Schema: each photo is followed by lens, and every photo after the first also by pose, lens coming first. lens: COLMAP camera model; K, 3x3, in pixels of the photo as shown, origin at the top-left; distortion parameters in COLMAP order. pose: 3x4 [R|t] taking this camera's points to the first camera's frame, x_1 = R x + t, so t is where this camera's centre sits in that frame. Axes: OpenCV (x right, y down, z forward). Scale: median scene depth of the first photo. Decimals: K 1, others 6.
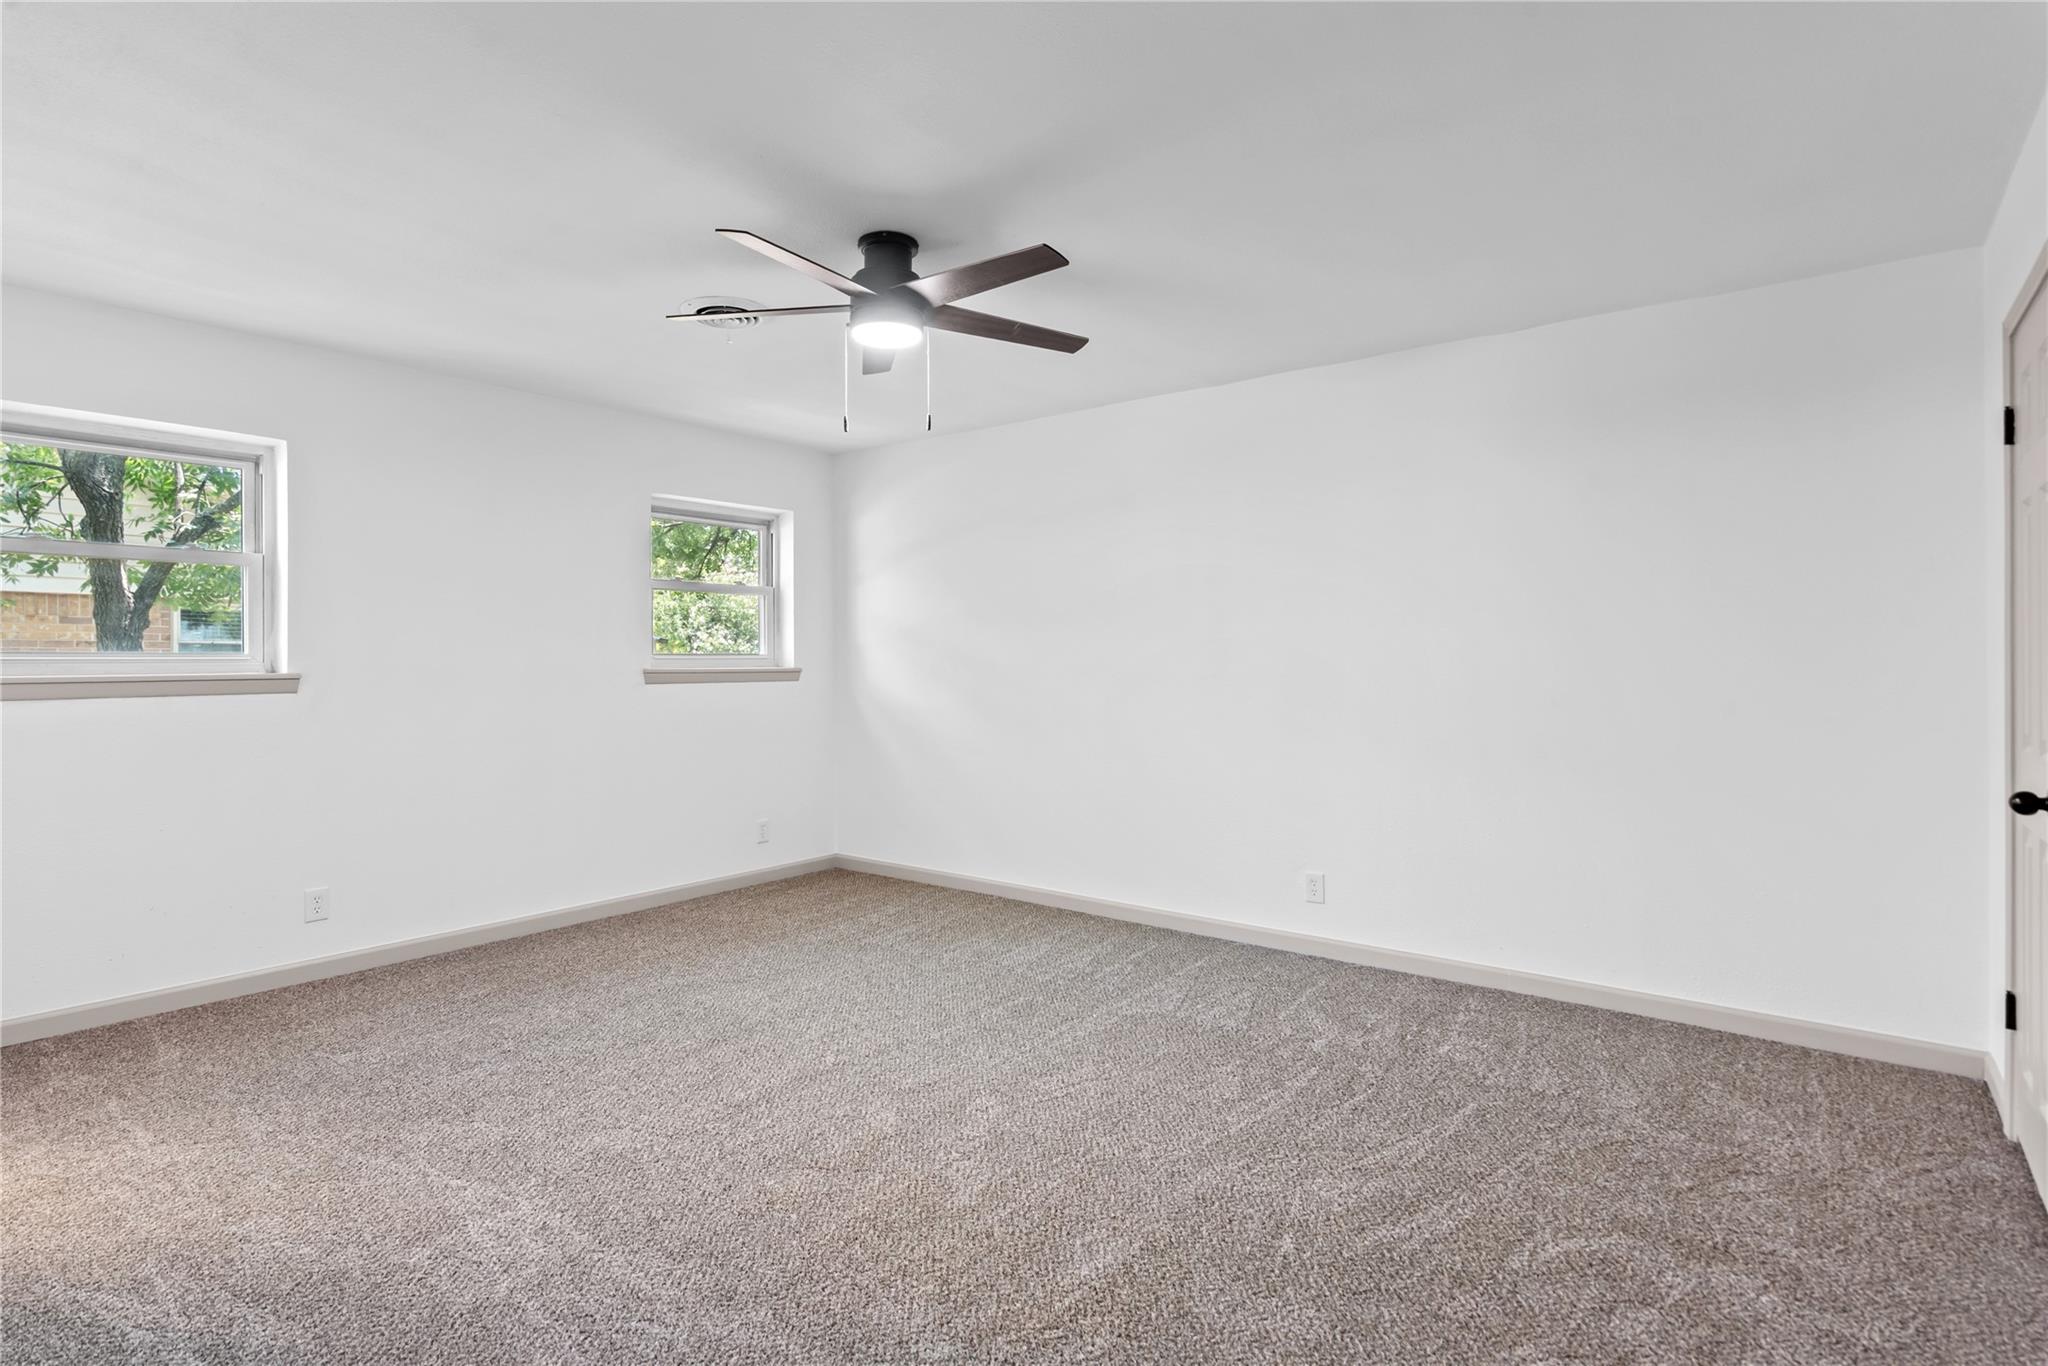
lens RADIAL K [[1013.8, 0, 1032.9], [0, 1013.8, 695.5], [0, 0, 1]] dist [0.002959, 0.000524]
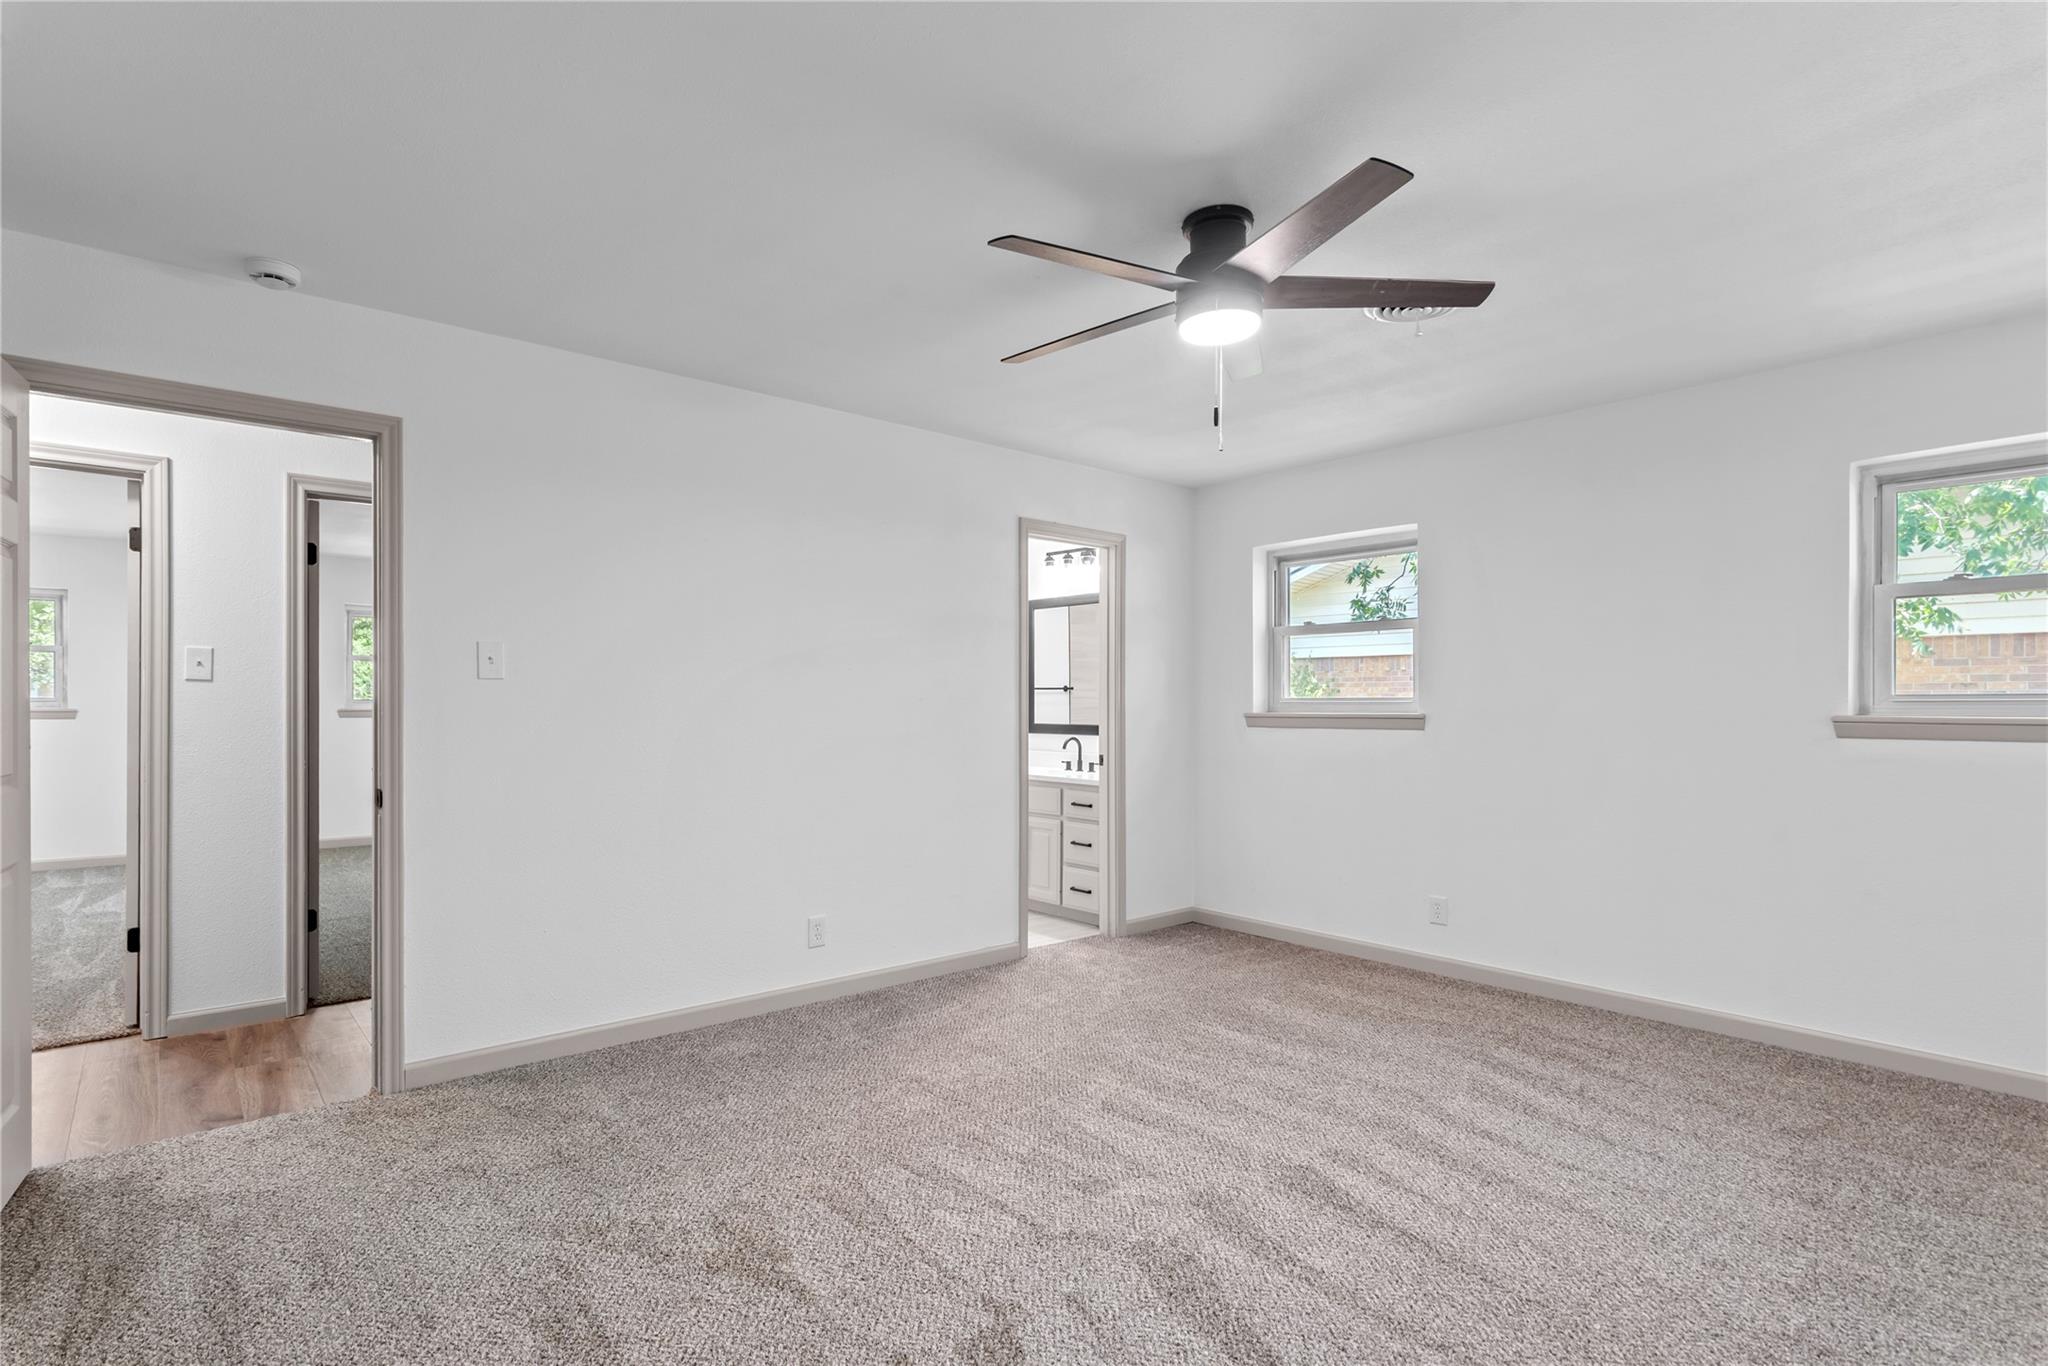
lens RADIAL K [[1013.8, 0, 1032.9], [0, 1013.8, 695.5], [0, 0, 1]] dist [0.002959, 0.000524]
pose [[-0.207235, -0.004399, -0.978281, 0.665776], [-0.034435, 0.999403, 0.002800, -0.036994], [0.977685, 0.034267, -0.207263, 0.945314]]
